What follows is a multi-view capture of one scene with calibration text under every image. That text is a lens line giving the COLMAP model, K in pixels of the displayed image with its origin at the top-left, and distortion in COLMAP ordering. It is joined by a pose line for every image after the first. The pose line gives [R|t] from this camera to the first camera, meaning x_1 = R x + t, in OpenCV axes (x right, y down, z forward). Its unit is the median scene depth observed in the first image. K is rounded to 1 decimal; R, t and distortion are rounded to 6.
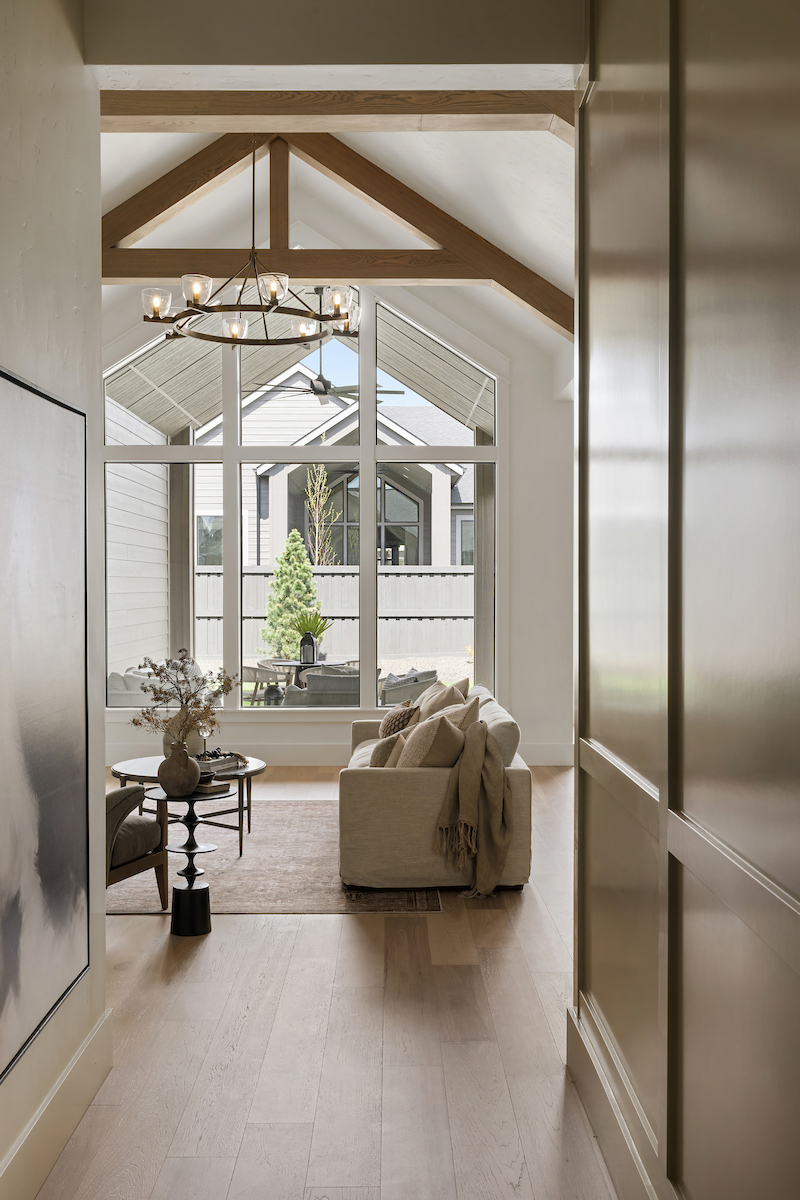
lens RADIAL K [[1219.7, 0, 400.0], [0, 1219.7, 600.0], [0, 0, 1]] dist [-0.001968, -0.000788]
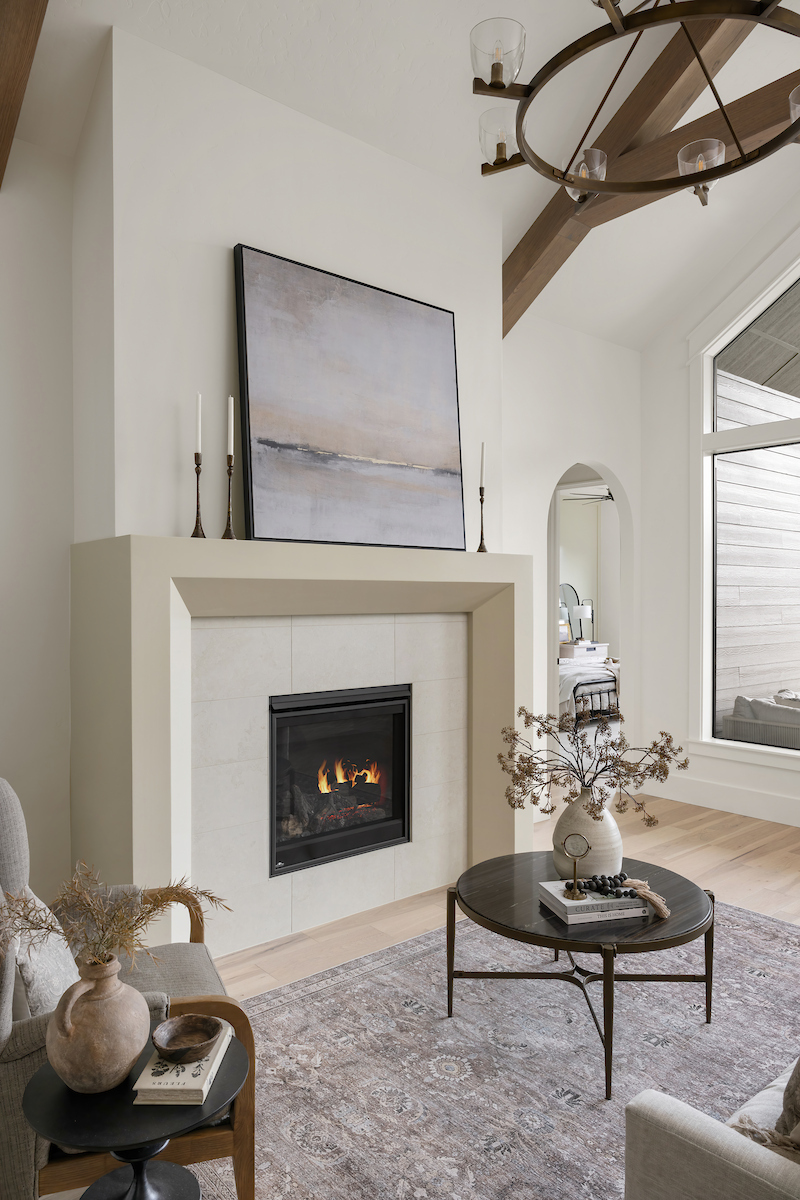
lens RADIAL K [[803.1, 0, 401.9], [0, 803.1, 605.4], [0, 0, 1]] dist [0.004255, -0.005631]
pose [[0.640292, 0.009803, -0.768069, 0.074687], [-0.010185, 0.999939, 0.004272, -0.007955], [0.768064, 0.005088, 0.640353, 0.636098]]
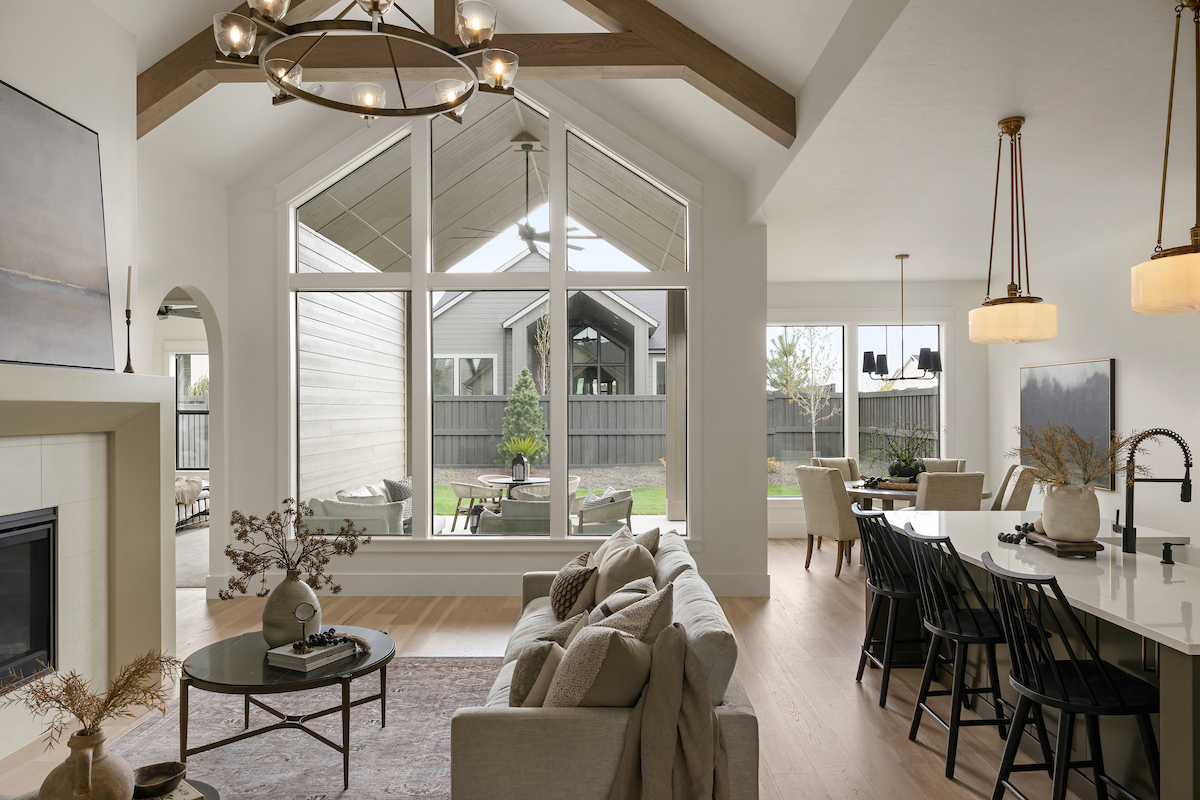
lens RADIAL K [[803.1, 0, 595.1], [0, 803.1, 405.9], [0, 0, 1]] dist [0.004255, -0.005631]
pose [[0.999615, -0.002313, -0.027663, 0.029192], [0.001879, 0.999875, -0.015707, -0.009955], [0.027696, 0.015649, 0.999494, 0.472331]]
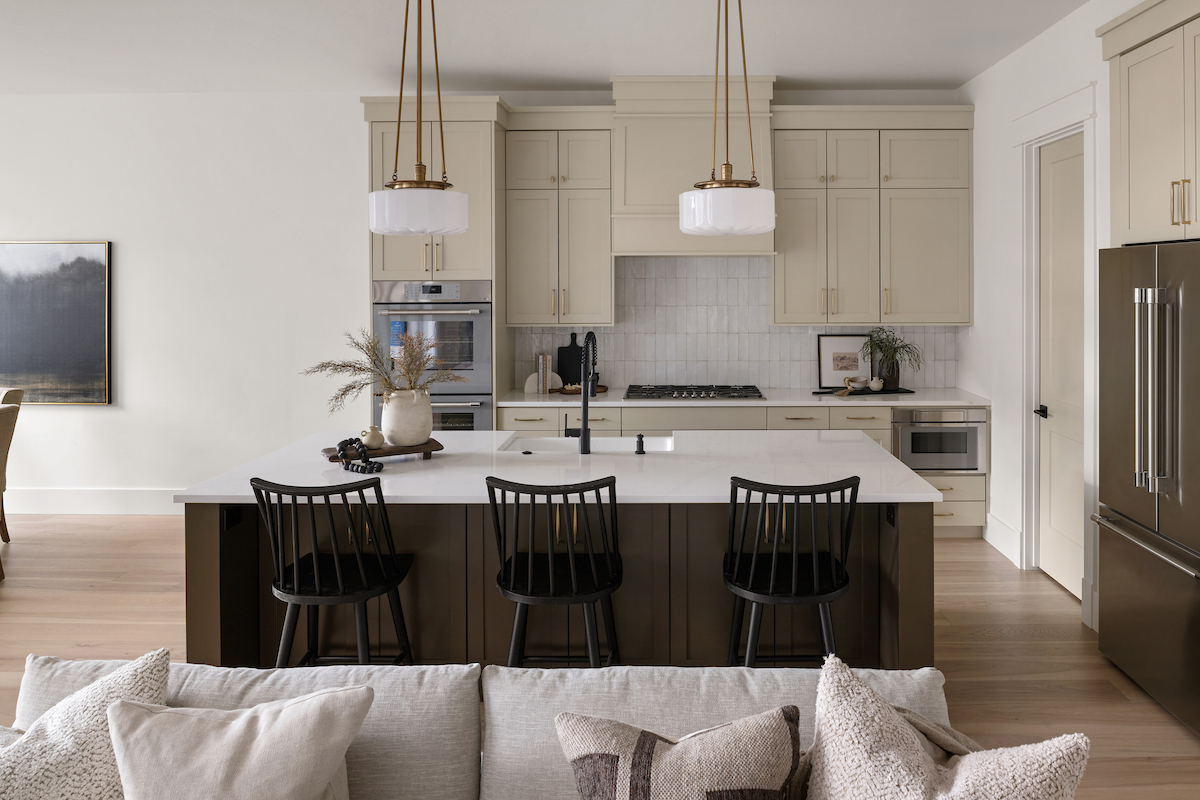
lens RADIAL K [[827.5, 0, 670.0], [0, 827.5, 286.4], [0, 0, 1]] dist [-0.006444, -0.001573]
pose [[0.010915, -0.005044, 0.999928, -0.171240], [0.011867, 0.999918, 0.004914, -0.033990], [-0.999870, 0.011812, 0.010973, 0.892847]]
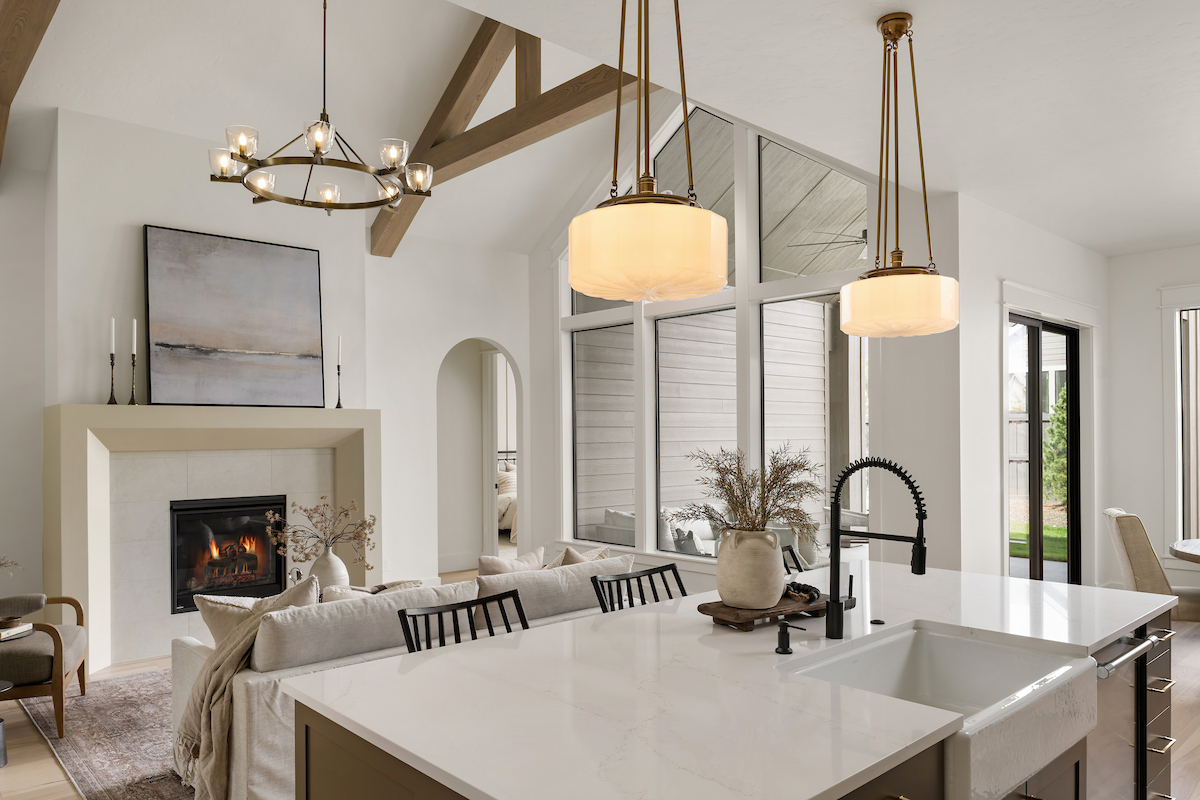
lens RADIAL K [[827.4, 0, 597.0], [0, 827.4, 434.0], [0, 0, 1]] dist [-0.013030, -0.004707]
pose [[0.665832, -0.004489, -0.746088, 0.510320], [-0.002337, 0.999964, -0.008103, -0.009441], [0.746098, 0.007139, 0.665798, 0.660635]]
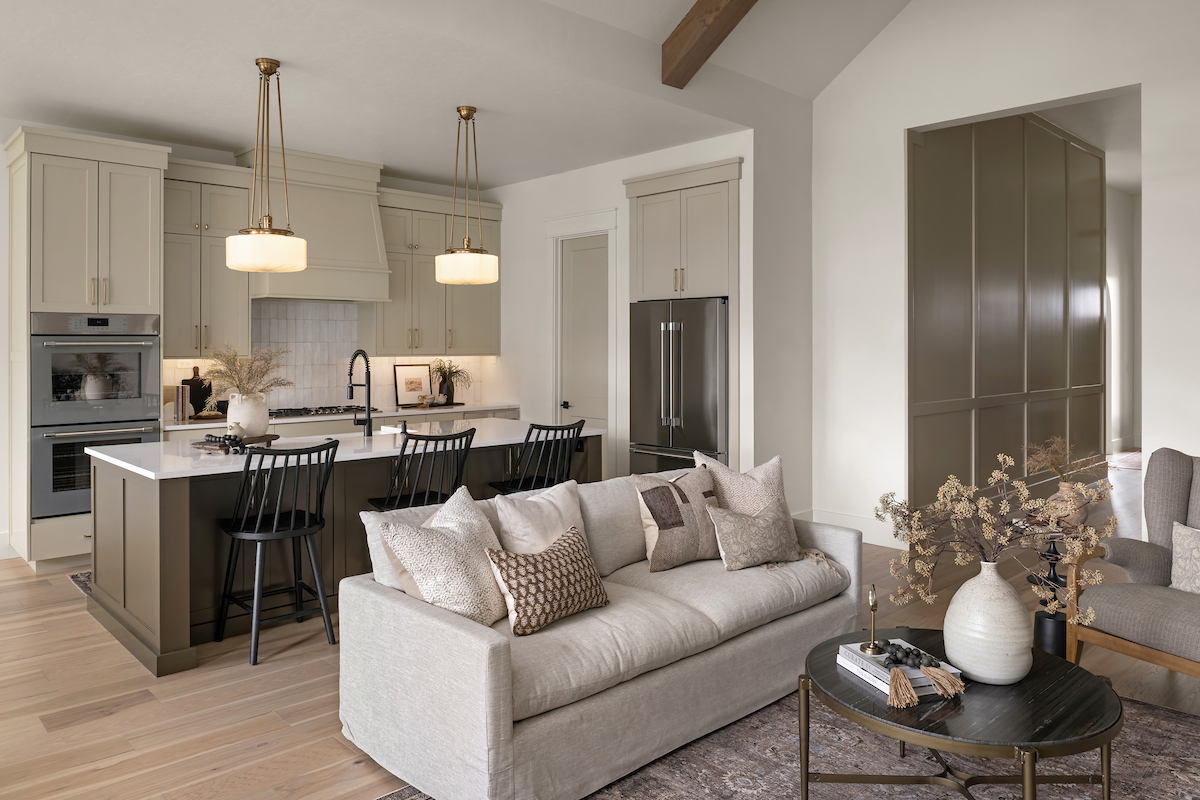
lens RADIAL K [[843.1, 0, 597.1], [0, 843.1, 347.5], [0, 0, 1]] dist [-0.001849, -0.000750]
pose [[-0.682045, 0.001529, 0.731309, -0.318455], [0.008738, 0.999943, 0.006059, -0.008338], [-0.731258, 0.010523, -0.682019, 1.291094]]
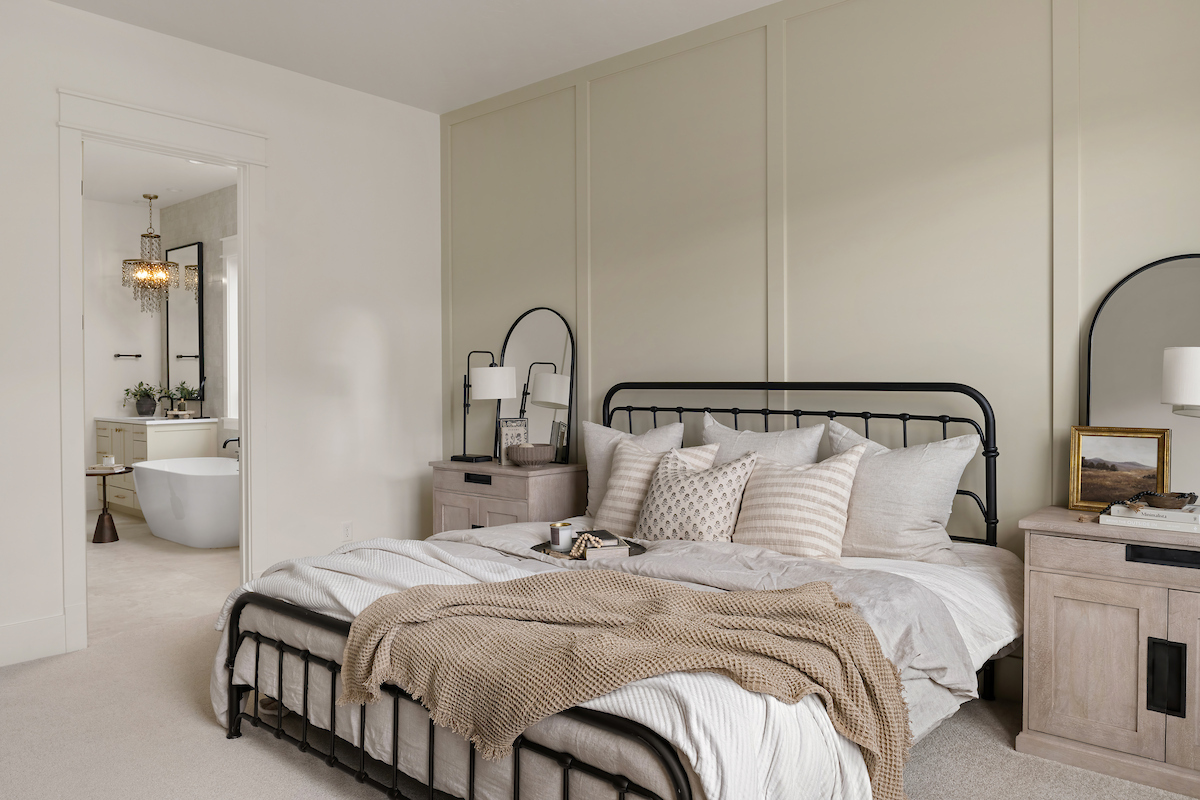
lens RADIAL K [[825.9, 0, 597.2], [0, 825.9, 395.1], [0, 0, 1]] dist [-0.008775, -0.003348]
pose [[-0.660230, 0.017666, -0.750856, -0.495307], [-0.003612, 0.999637, 0.026696, 0.007616], [0.751055, 0.020337, -0.659927, 1.975399]]
